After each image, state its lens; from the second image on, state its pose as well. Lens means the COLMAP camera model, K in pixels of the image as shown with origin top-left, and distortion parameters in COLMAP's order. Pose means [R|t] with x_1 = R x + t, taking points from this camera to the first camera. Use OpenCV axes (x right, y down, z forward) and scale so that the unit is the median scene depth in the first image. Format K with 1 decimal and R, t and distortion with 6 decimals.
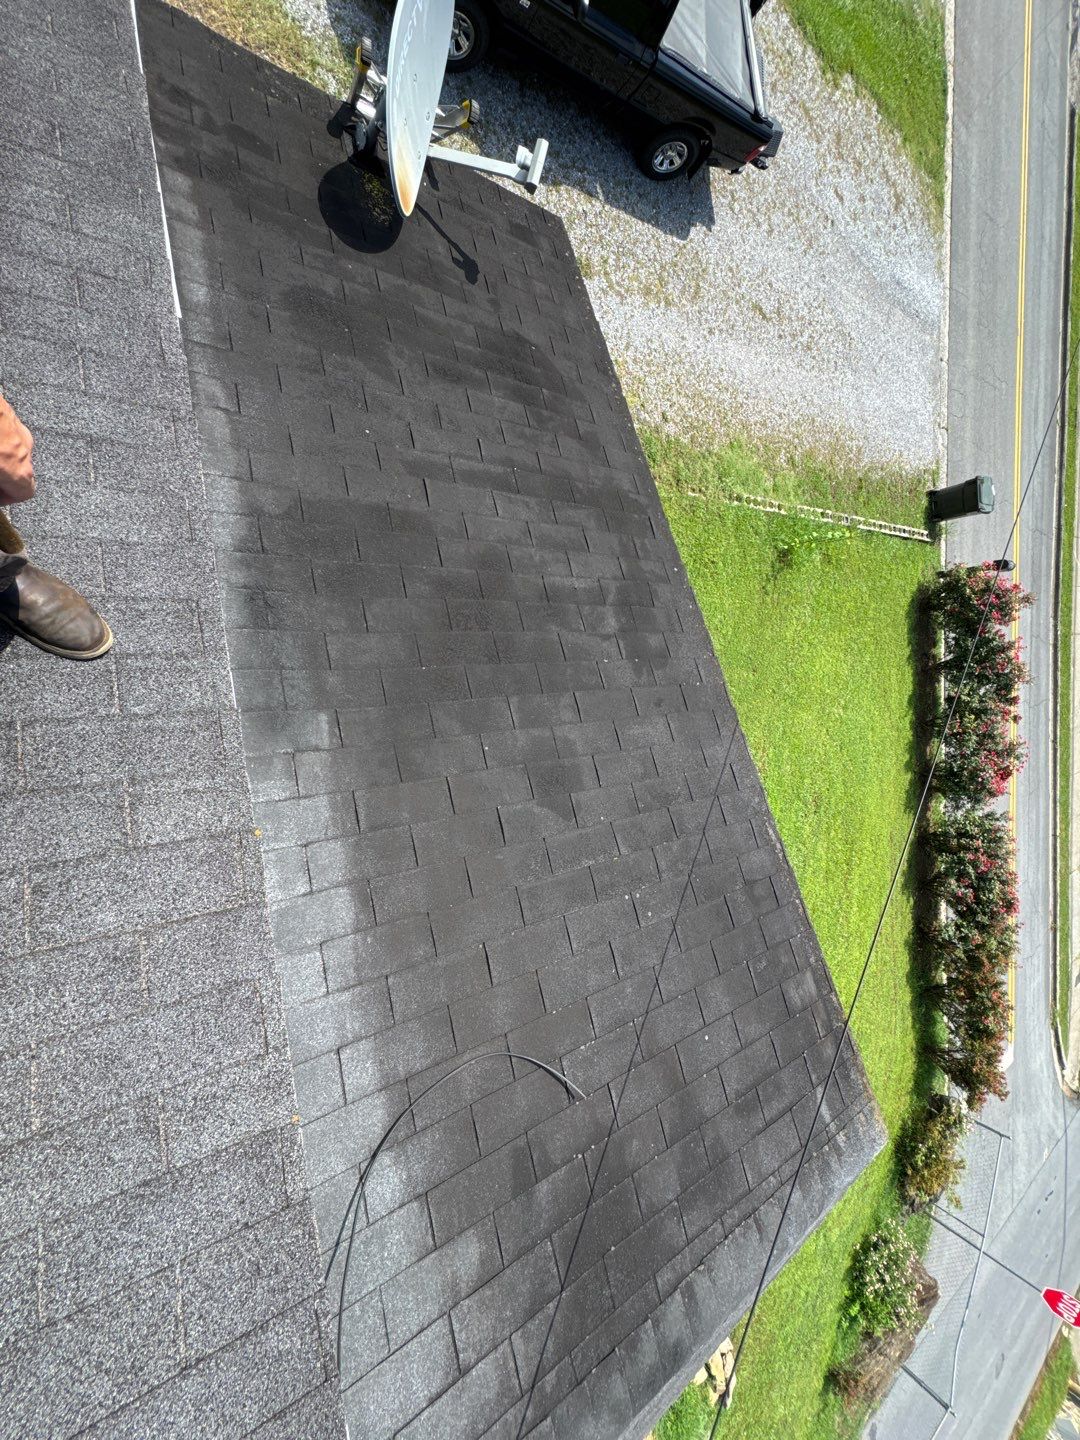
lens RADIAL K [[583.8, 0, 538.4], [0, 583.8, 713.0], [0, 0, 1]] dist [-0.003463, 0.000413]
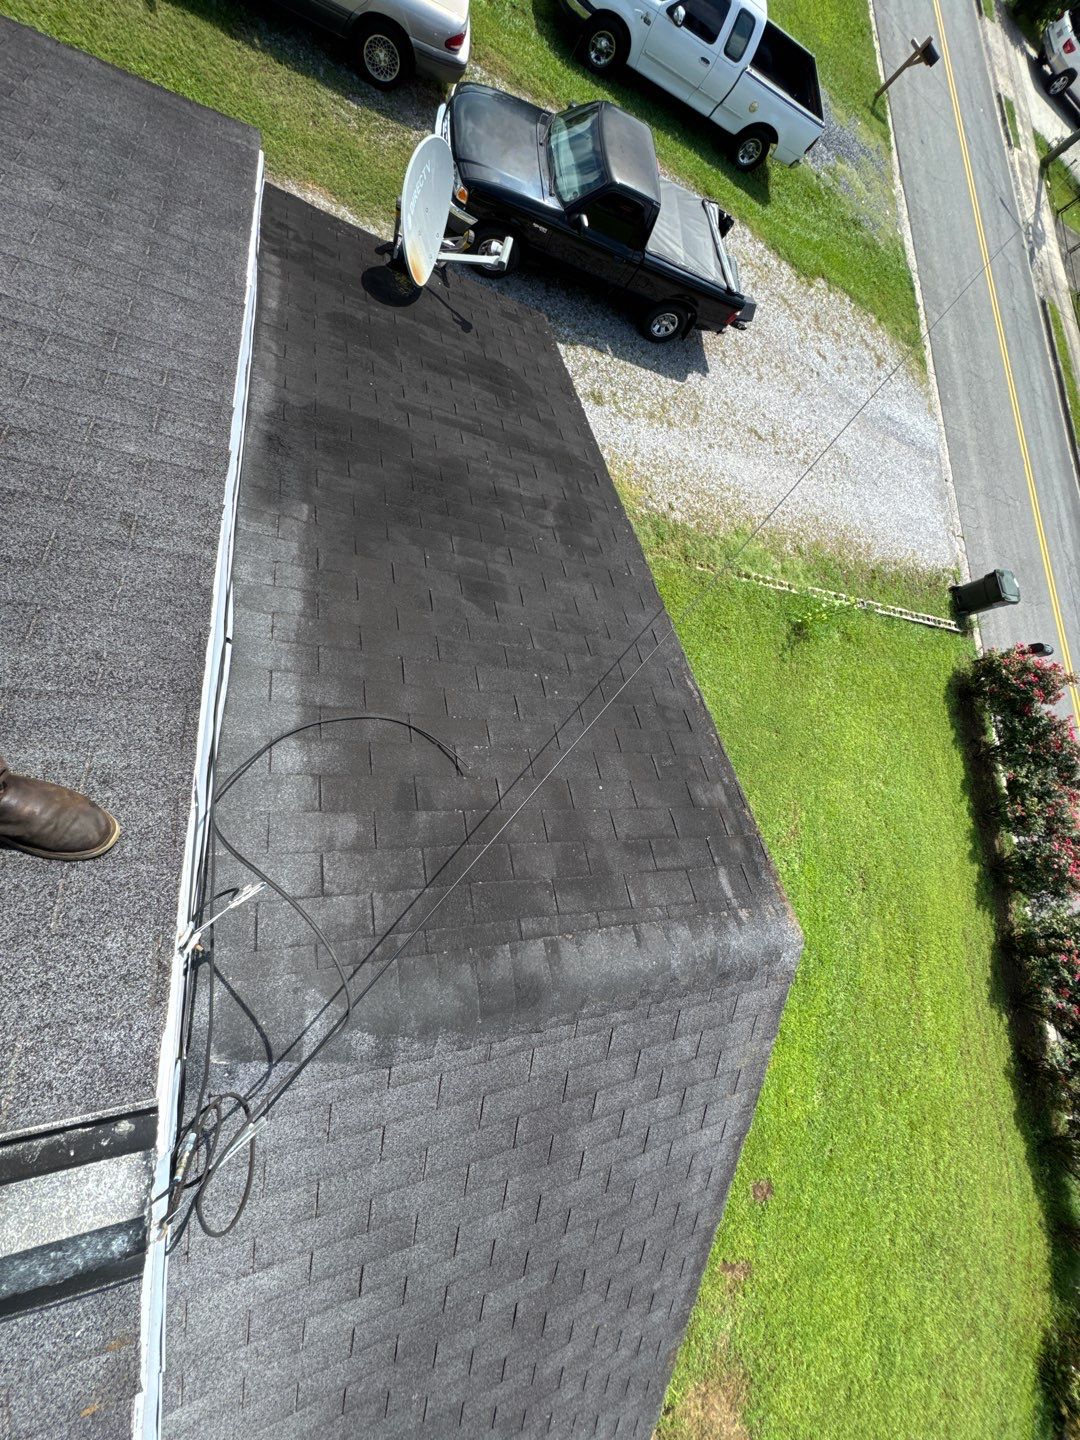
lens RADIAL K [[583.8, 0, 538.4], [0, 583.8, 713.0], [0, 0, 1]] dist [-0.003463, 0.000413]
pose [[0.993367, -0.005160, -0.114872, 0.075608], [-0.025351, 0.964584, -0.262555, 0.181378], [0.112159, 0.263726, 0.958055, -0.034551]]
